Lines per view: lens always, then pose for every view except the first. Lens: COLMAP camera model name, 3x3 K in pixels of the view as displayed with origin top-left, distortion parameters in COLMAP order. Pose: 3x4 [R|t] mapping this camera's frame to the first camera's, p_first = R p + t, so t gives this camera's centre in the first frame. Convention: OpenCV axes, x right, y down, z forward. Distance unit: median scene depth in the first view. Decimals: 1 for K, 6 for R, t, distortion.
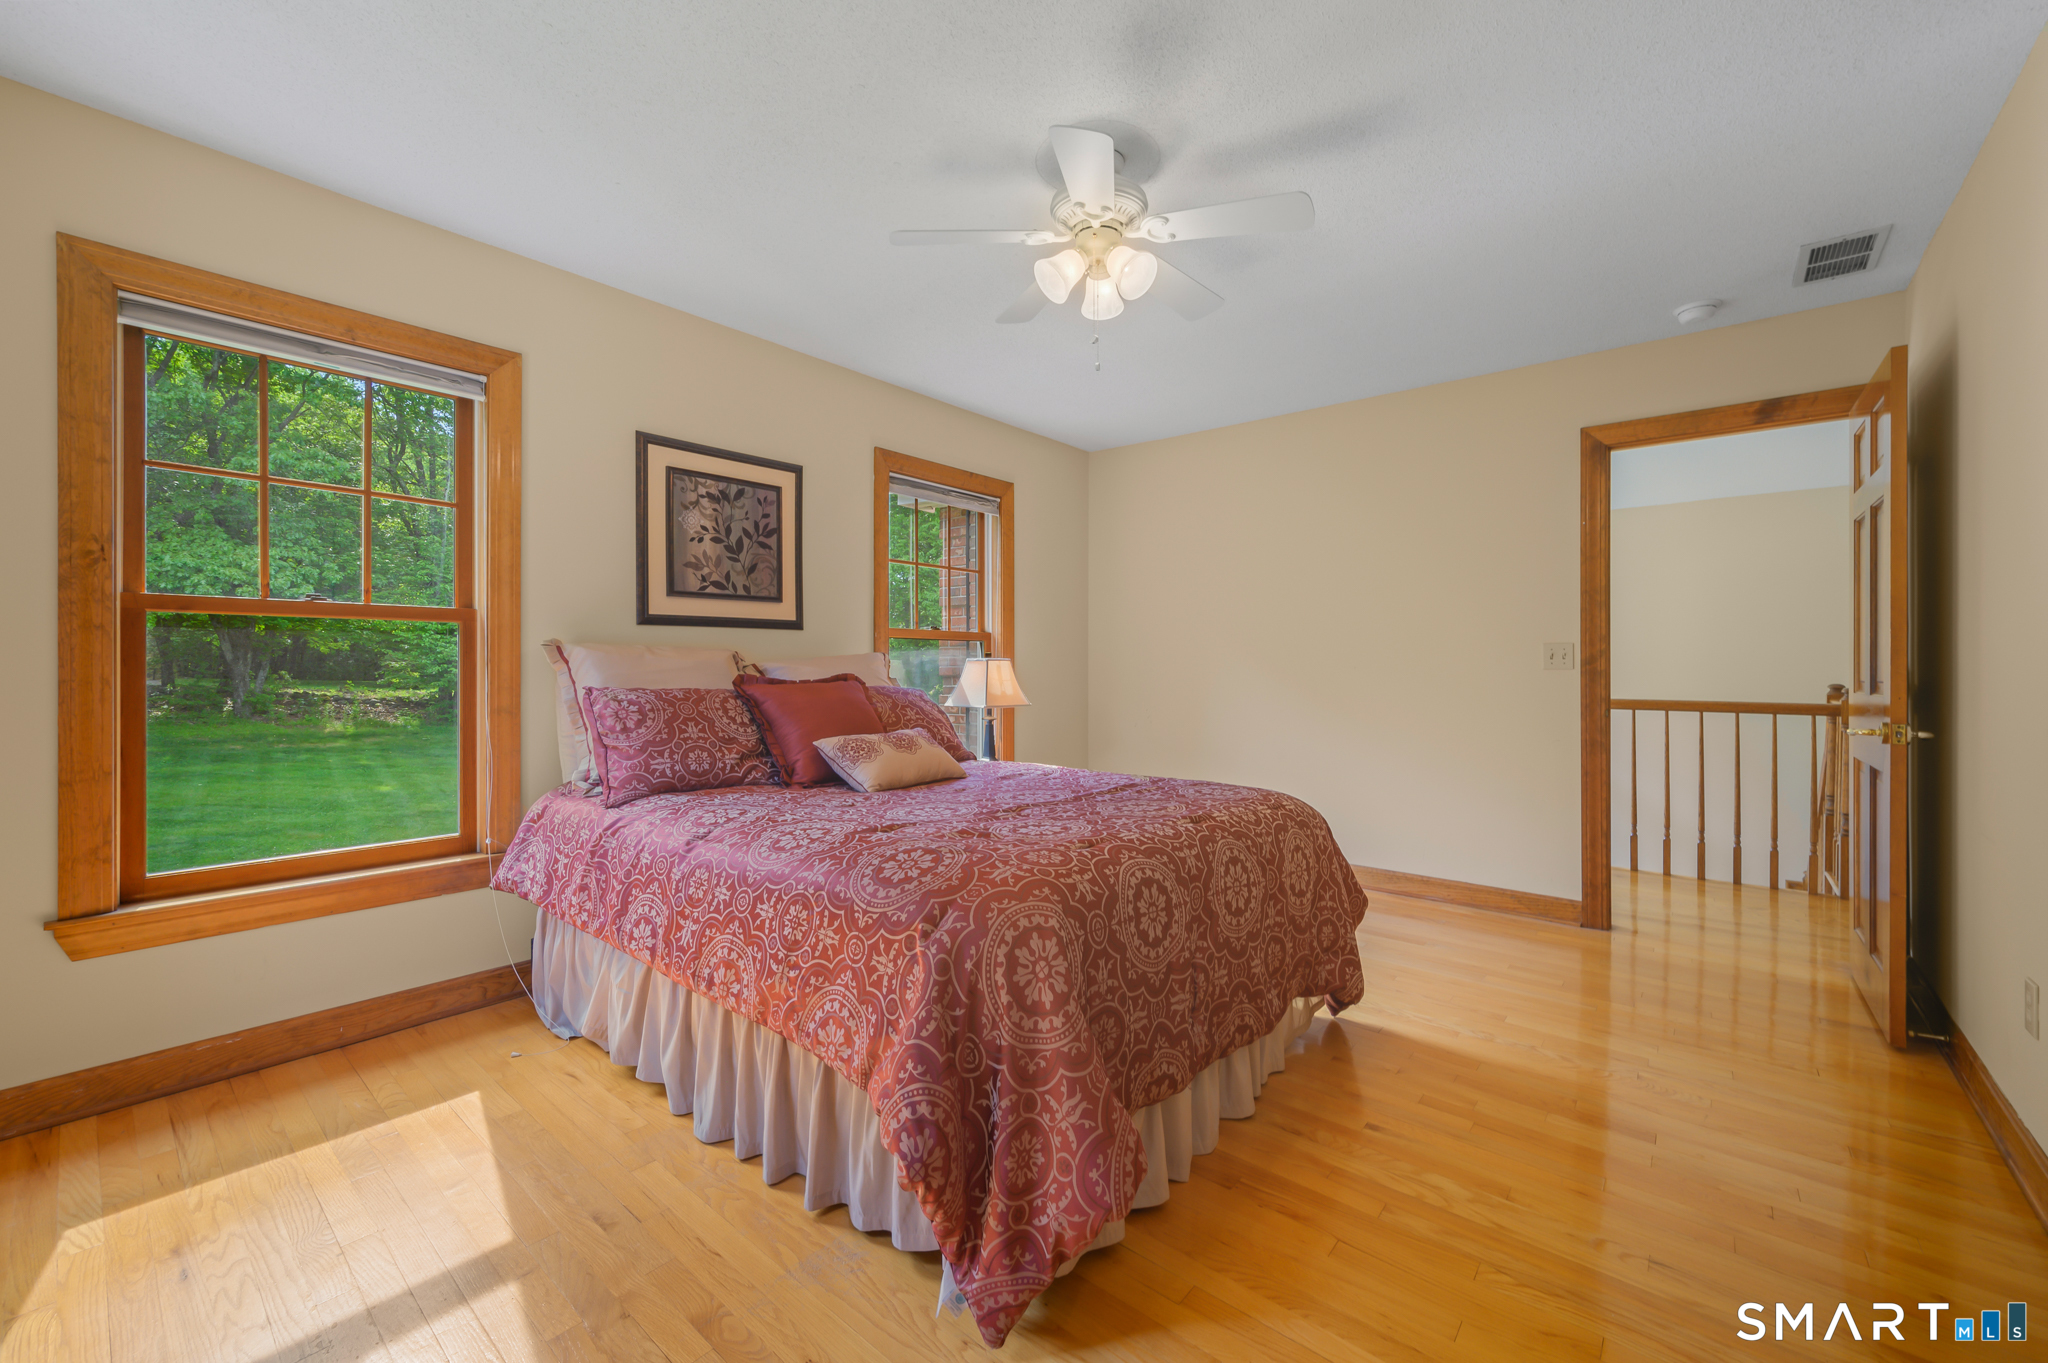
lens RADIAL K [[807.8, 0, 1022.8], [0, 807.8, 670.0], [0, 0, 1]] dist [-0.000413, -0.000007]
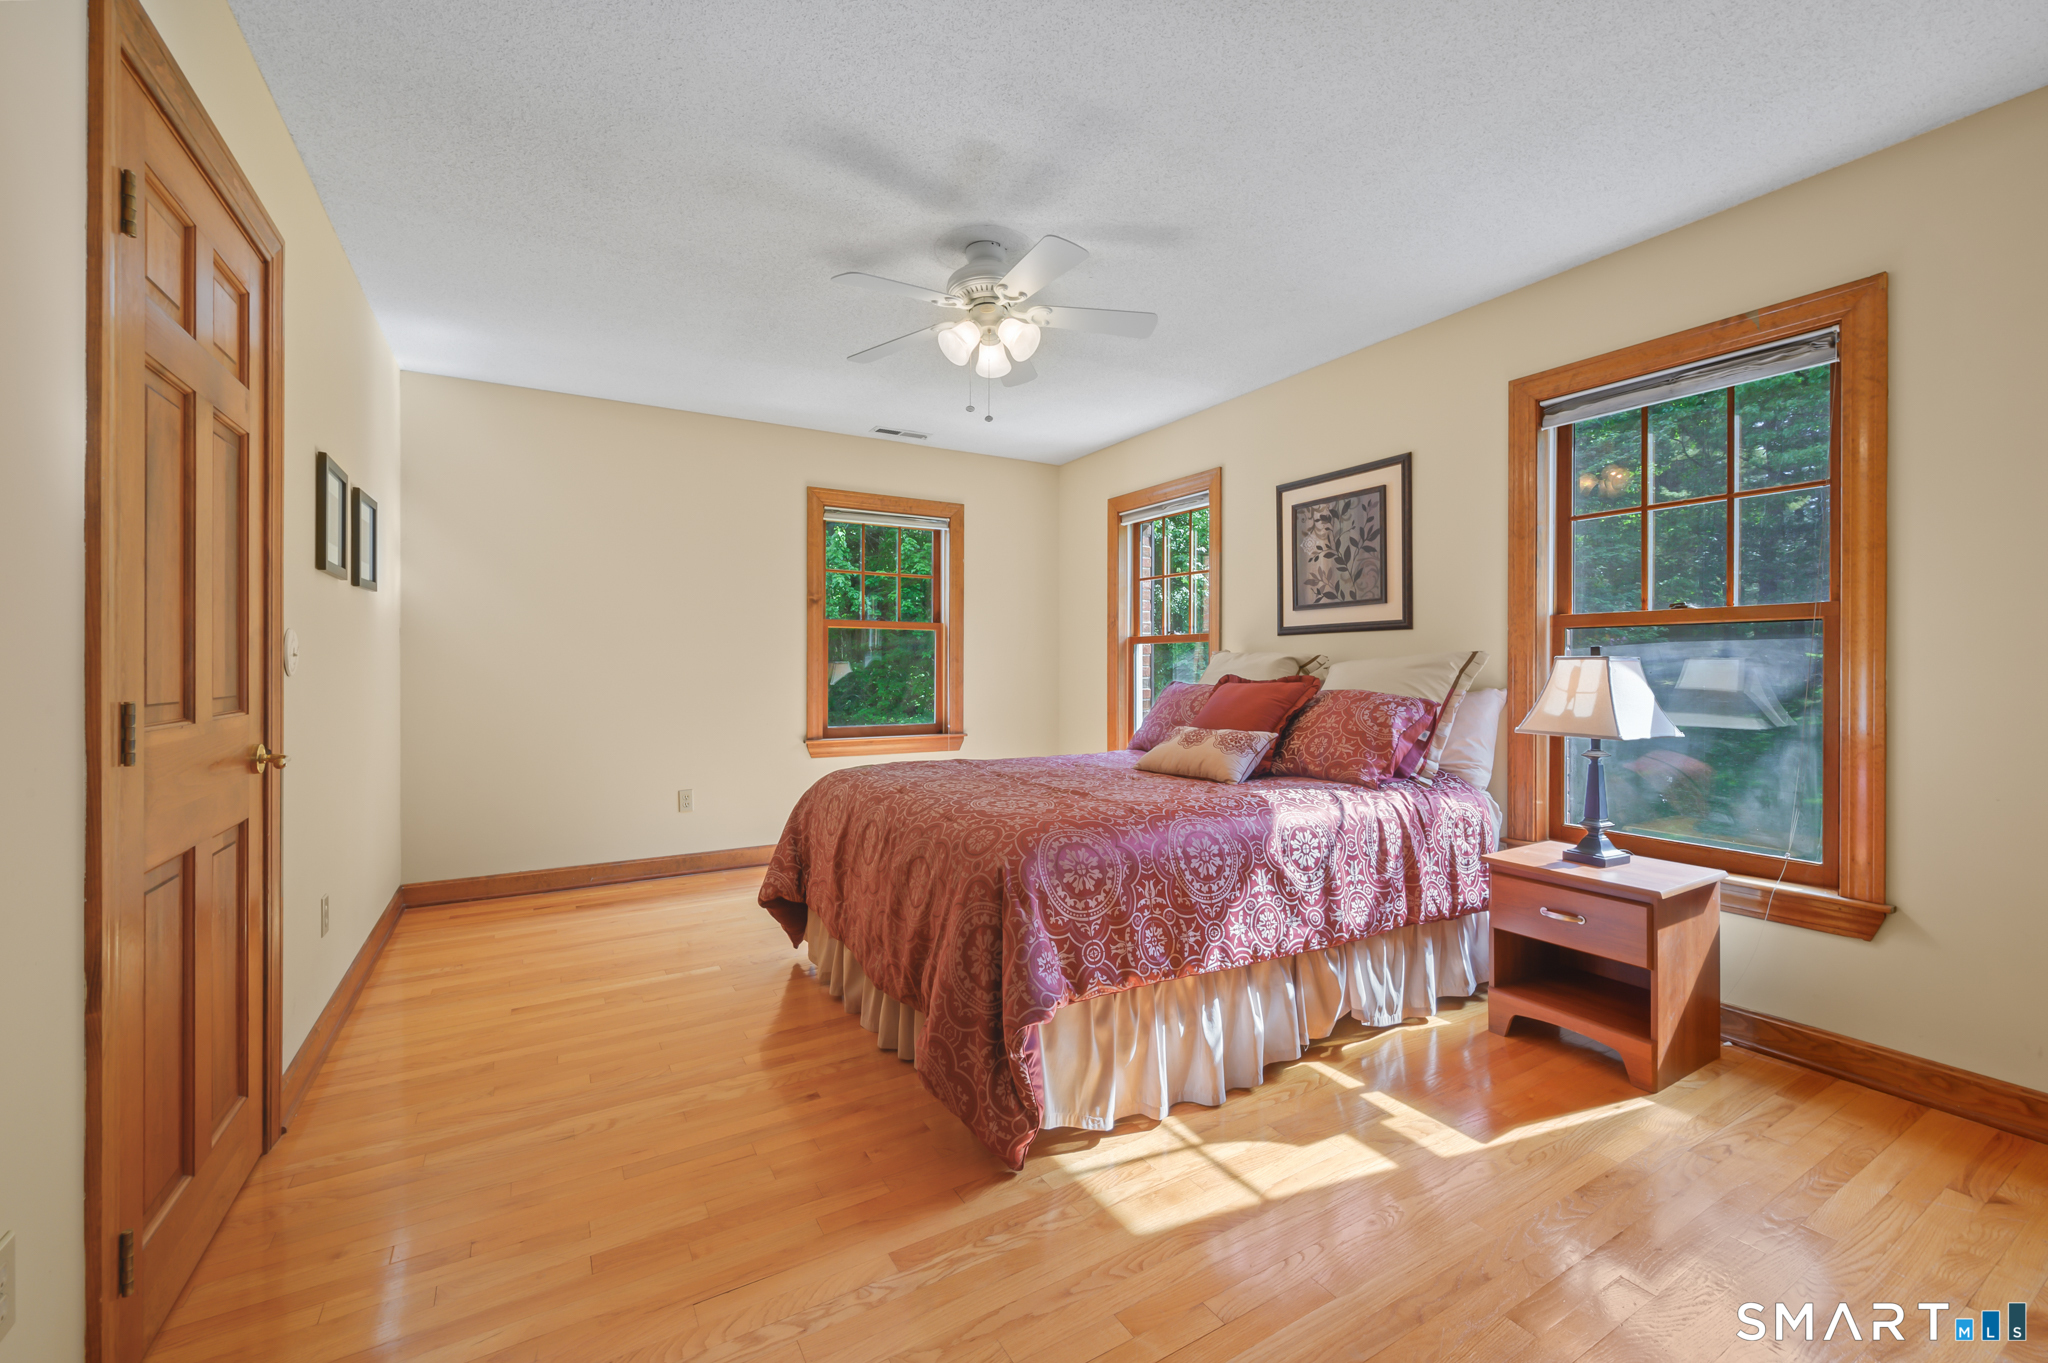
lens RADIAL K [[807.8, 0, 1020.5], [0, 807.8, 671.0], [0, 0, 1]] dist [-0.000413, -0.000007]
pose [[-0.314854, 0.002707, -0.949136, 0.800213], [-0.007688, 0.999956, 0.005403, -0.003534], [0.949109, 0.008998, -0.314820, 0.928695]]
